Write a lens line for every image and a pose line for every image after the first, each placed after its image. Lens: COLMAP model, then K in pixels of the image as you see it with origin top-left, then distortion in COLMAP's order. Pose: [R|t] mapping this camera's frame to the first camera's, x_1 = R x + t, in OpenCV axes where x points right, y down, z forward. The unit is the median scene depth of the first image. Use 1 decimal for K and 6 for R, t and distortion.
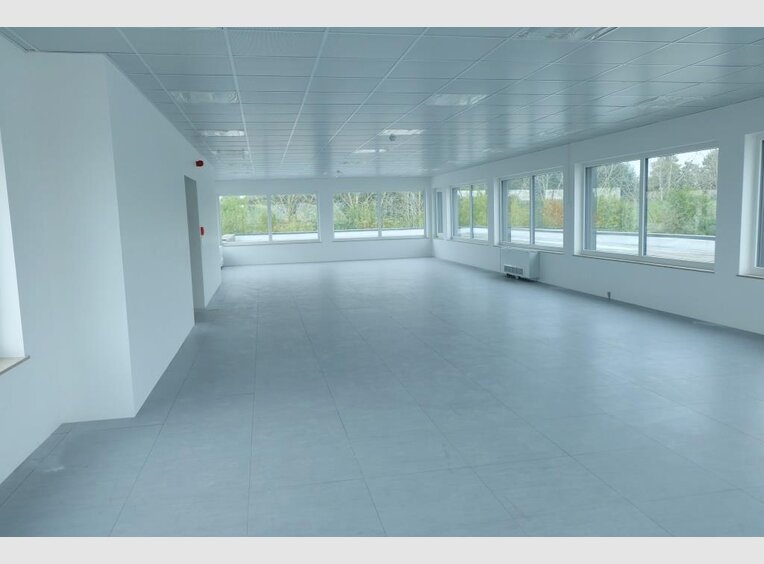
lens RADIAL K [[607.5, 0, 382.0], [0, 607.5, 282.0], [0, 0, 1]] dist [-0.027789, 0.003832]
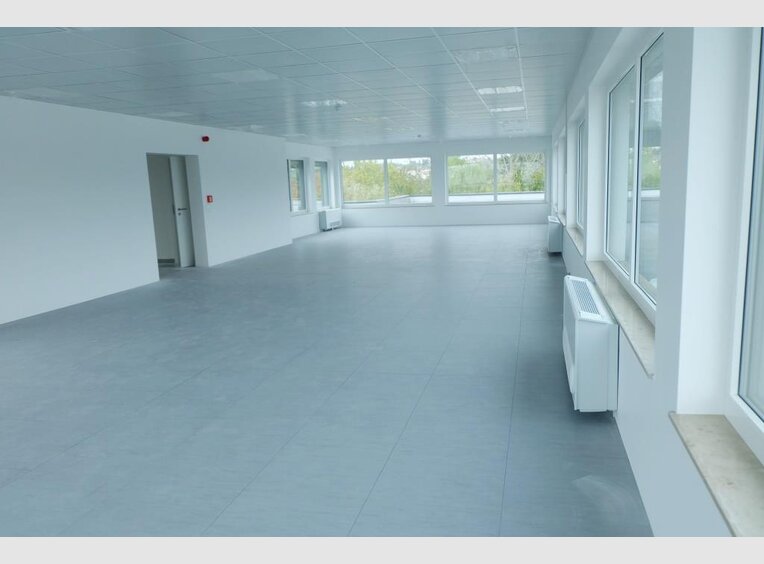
lens RADIAL K [[607.5, 0, 382.0], [0, 607.5, 282.0], [0, 0, 1]] dist [-0.027789, 0.003832]
pose [[0.908603, 0.065045, -0.412565, 0.242487], [-0.036985, 0.996449, 0.075647, -0.013008], [0.416021, -0.053474, 0.907782, 0.045477]]
